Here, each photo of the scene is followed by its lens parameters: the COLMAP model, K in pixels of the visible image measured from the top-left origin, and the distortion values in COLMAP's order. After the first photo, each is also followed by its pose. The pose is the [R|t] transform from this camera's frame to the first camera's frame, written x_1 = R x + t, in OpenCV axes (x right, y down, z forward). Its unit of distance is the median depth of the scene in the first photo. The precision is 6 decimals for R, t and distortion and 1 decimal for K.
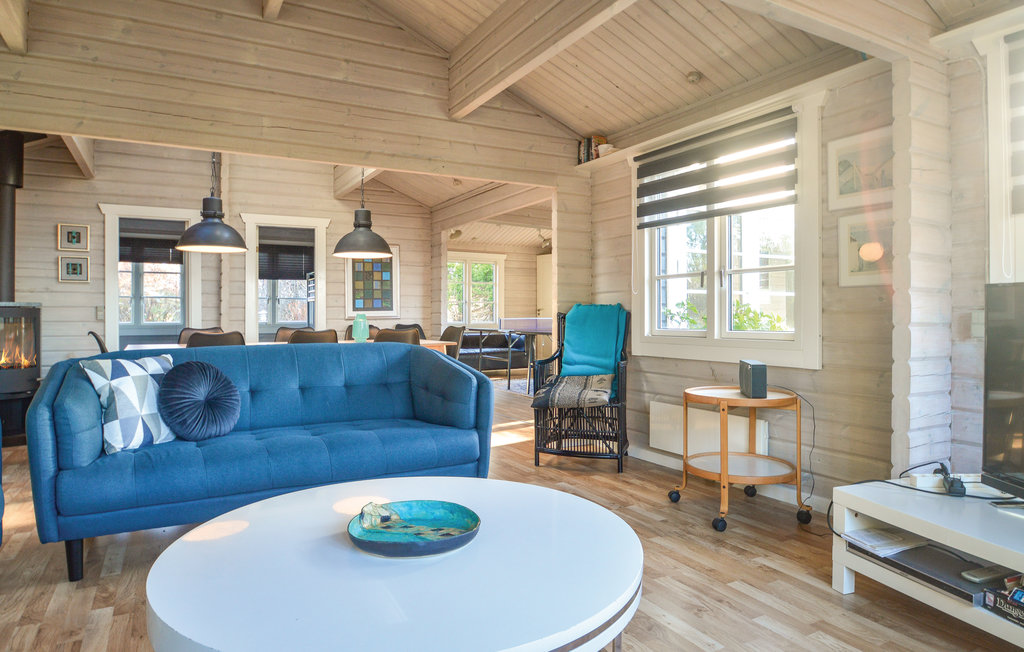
lens RADIAL K [[618.8, 0, 511.4], [0, 618.8, 318.3], [0, 0, 1]] dist [-0.004106, -0.002543]
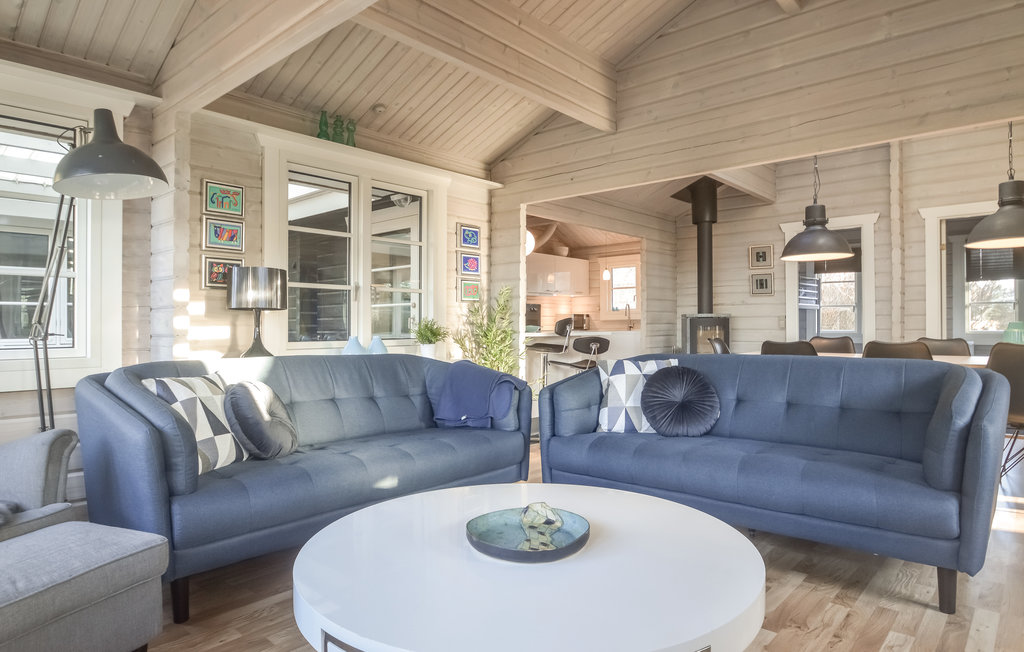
lens RADIAL K [[613.9, 0, 512.0], [0, 613.9, 326.0], [0, 0, 1]] dist [-0.002384, -0.001298]
pose [[0.346915, 0.002174, -0.937894, 0.352459], [-0.002301, 0.999996, 0.001467, -0.003282], [0.937894, 0.001649, 0.346919, 0.276933]]
